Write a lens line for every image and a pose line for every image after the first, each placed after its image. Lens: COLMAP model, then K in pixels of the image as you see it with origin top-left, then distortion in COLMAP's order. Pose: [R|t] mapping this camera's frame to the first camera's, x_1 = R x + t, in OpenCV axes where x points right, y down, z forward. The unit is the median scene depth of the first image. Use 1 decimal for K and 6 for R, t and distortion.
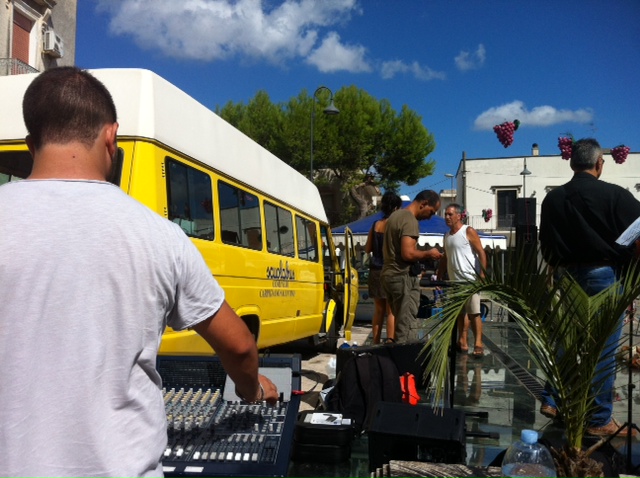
lens RADIAL K [[626.3, 0, 320.0], [0, 626.3, 239.0], [0, 0, 1]] dist [0.028747, -0.130013]
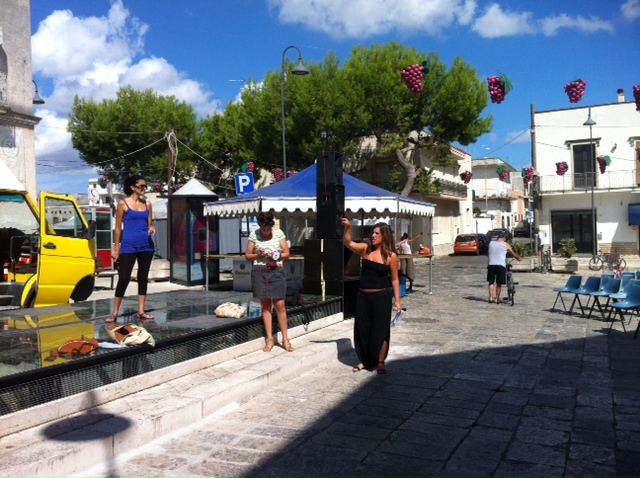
lens RADIAL K [[601.7, 0, 320.0], [0, 601.7, 239.0], [0, 0, 1]] dist [0.014033, -0.085682]
pose [[0.957203, -0.017636, -0.288880, 0.184583], [0.031813, 0.998505, 0.044454, 0.005614], [0.287664, -0.051741, 0.956333, 0.077506]]
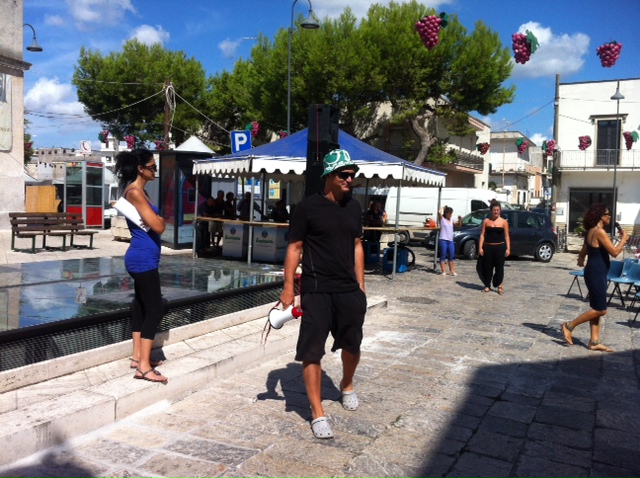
lens RADIAL K [[601.7, 0, 320.0], [0, 601.7, 239.0], [0, 0, 1]] dist [0.014033, -0.085682]
pose [[0.950207, 0.042188, -0.308749, 0.184947], [-0.012657, 0.995201, 0.097032, 0.007919], [0.311361, -0.088293, 0.946181, 0.106275]]
